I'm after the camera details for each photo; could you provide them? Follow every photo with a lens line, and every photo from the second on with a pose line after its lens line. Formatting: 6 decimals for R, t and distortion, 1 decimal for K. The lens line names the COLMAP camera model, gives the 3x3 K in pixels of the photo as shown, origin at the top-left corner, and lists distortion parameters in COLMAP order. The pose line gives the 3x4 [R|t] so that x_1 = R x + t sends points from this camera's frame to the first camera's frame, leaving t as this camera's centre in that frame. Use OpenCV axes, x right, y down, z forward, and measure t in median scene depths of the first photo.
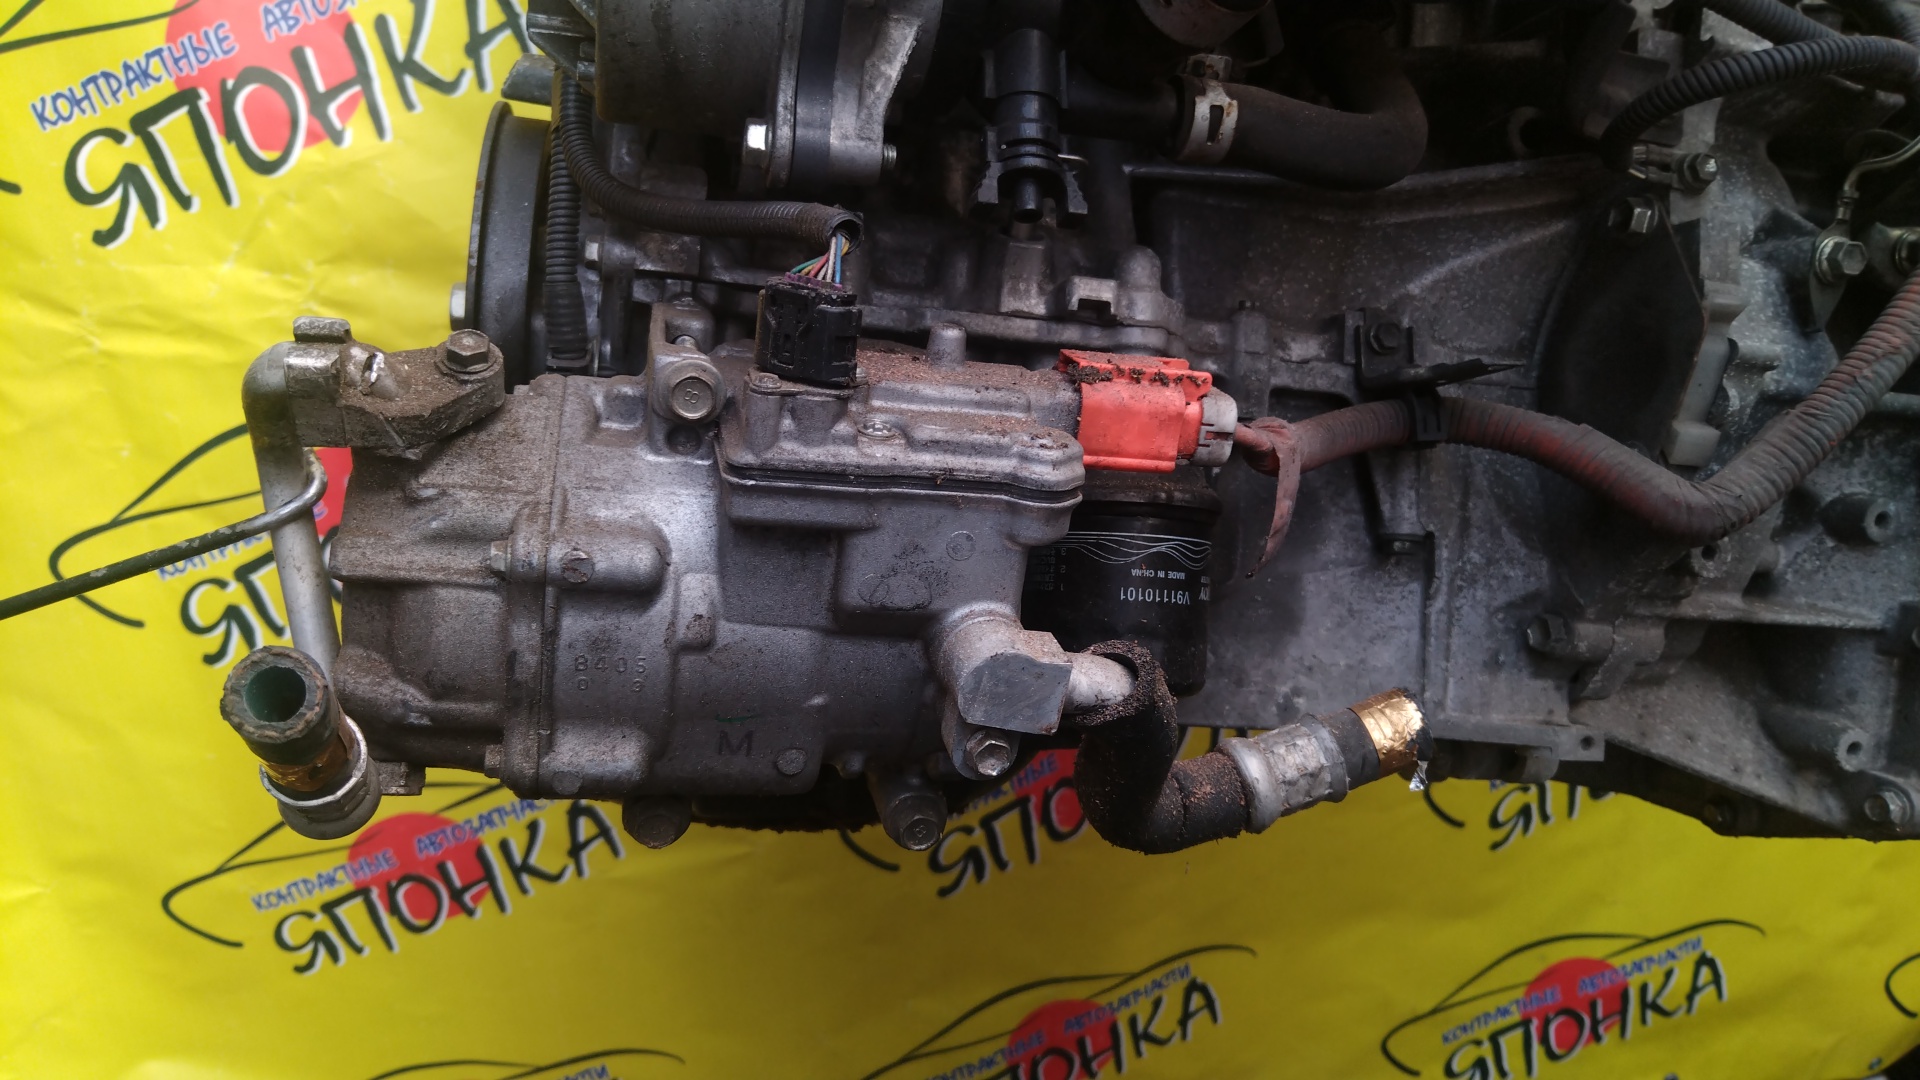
lens RADIAL K [[1346.9, 0, 973.0], [0, 1346.9, 539.4], [0, 0, 1]] dist [-0.008953, 0.007293]
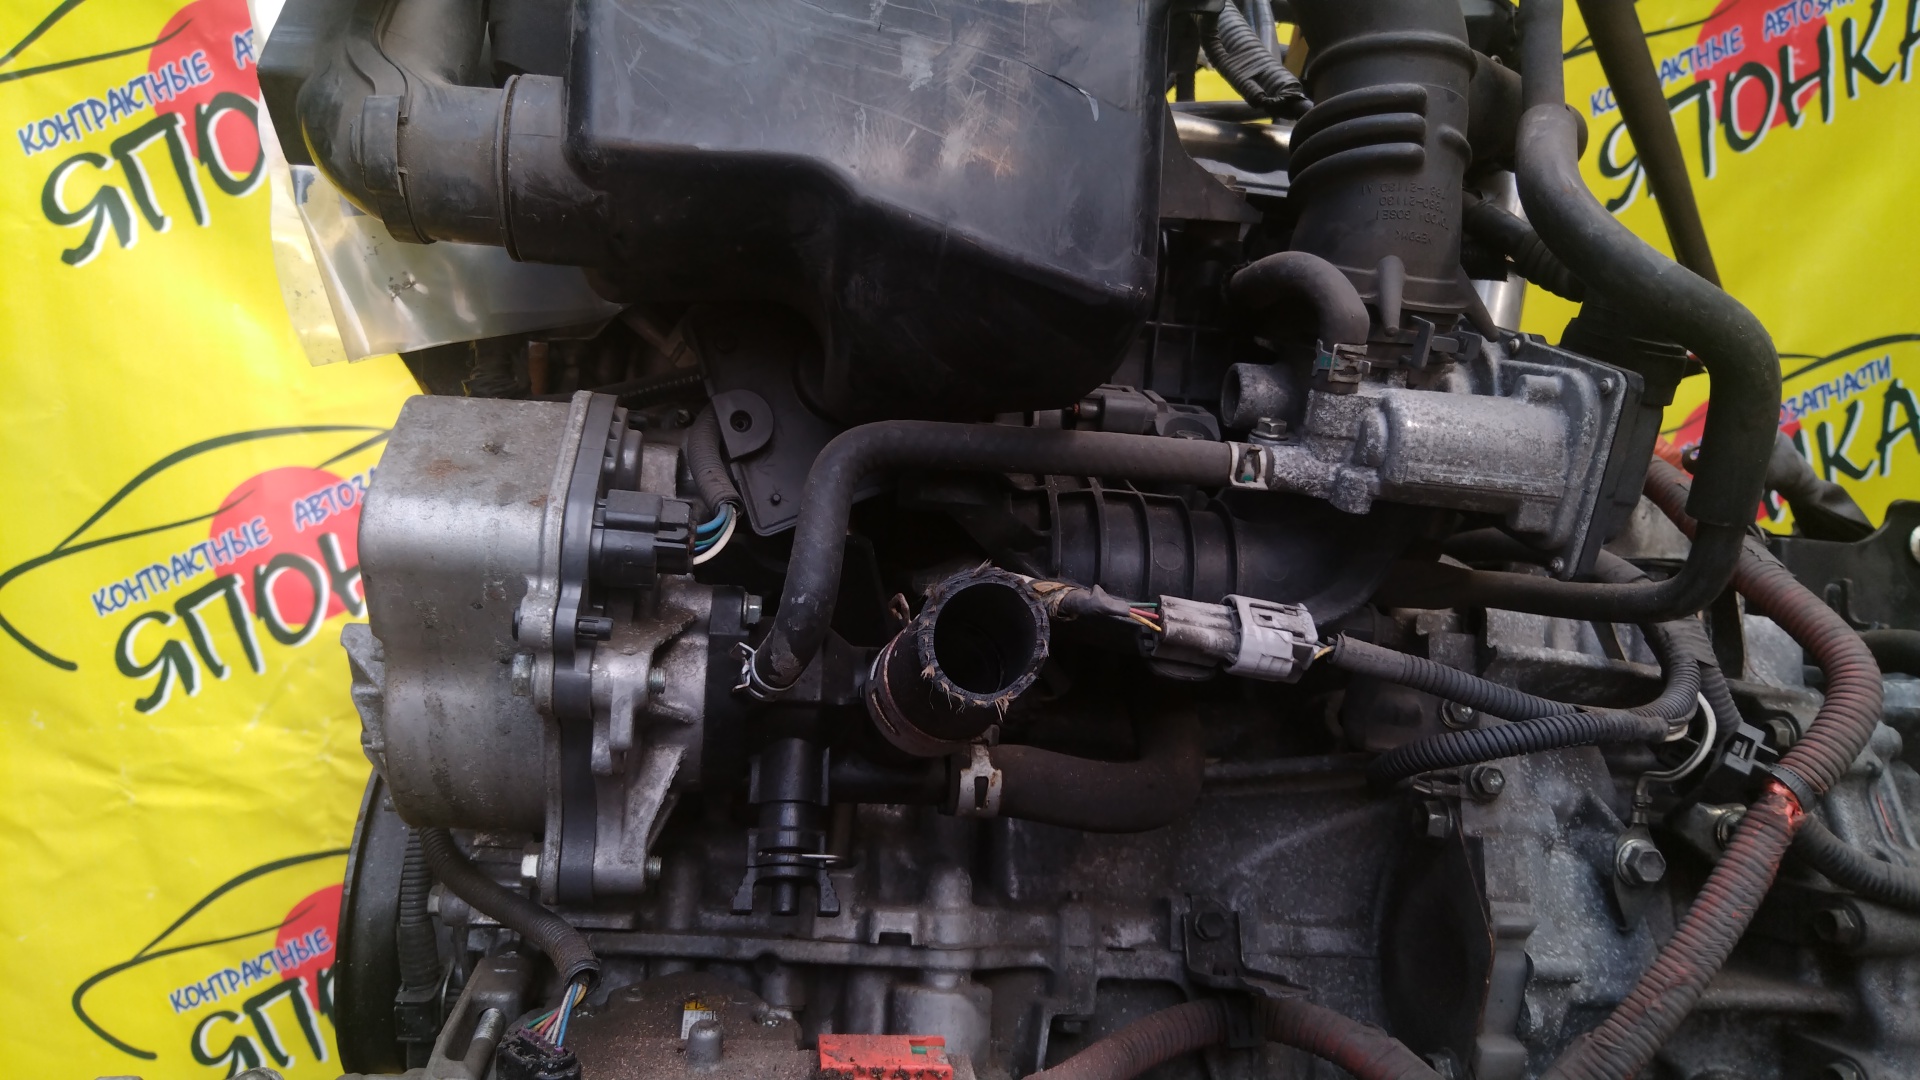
lens RADIAL K [[1361.3, 0, 977.4], [0, 1361.3, 529.1], [0, 0, 1]] dist [-0.006303, 0.007497]
pose [[0.995995, -0.028125, -0.084865, 0.245332], [0.011516, 0.981683, -0.190176, -0.274209], [0.088659, 0.188437, 0.978075, -0.104235]]
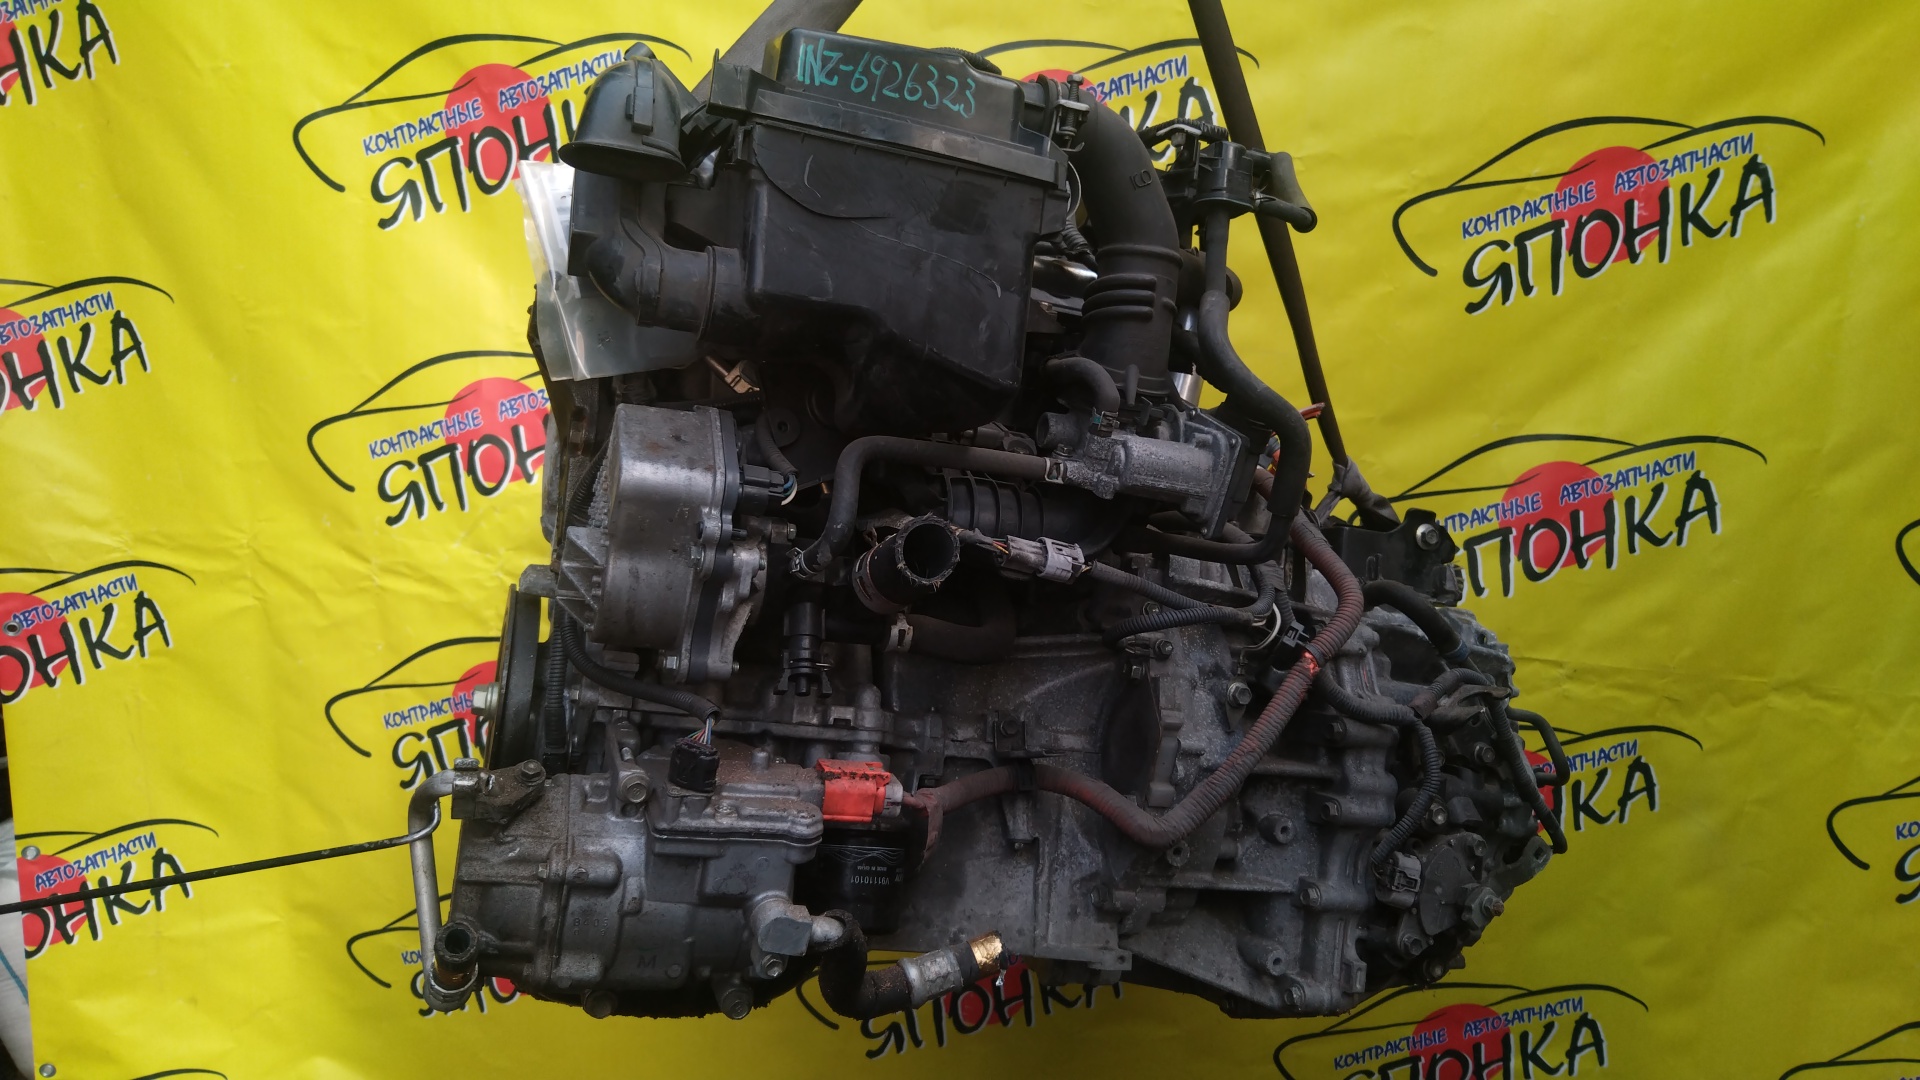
lens RADIAL K [[1361.3, 0, 977.4], [0, 1361.3, 529.1], [0, 0, 1]] dist [-0.006303, 0.007497]
pose [[0.992424, 0.028645, 0.119474, 0.041055], [-0.008414, 0.986004, -0.166506, -0.118756], [-0.122571, 0.164240, 0.978776, -0.903947]]
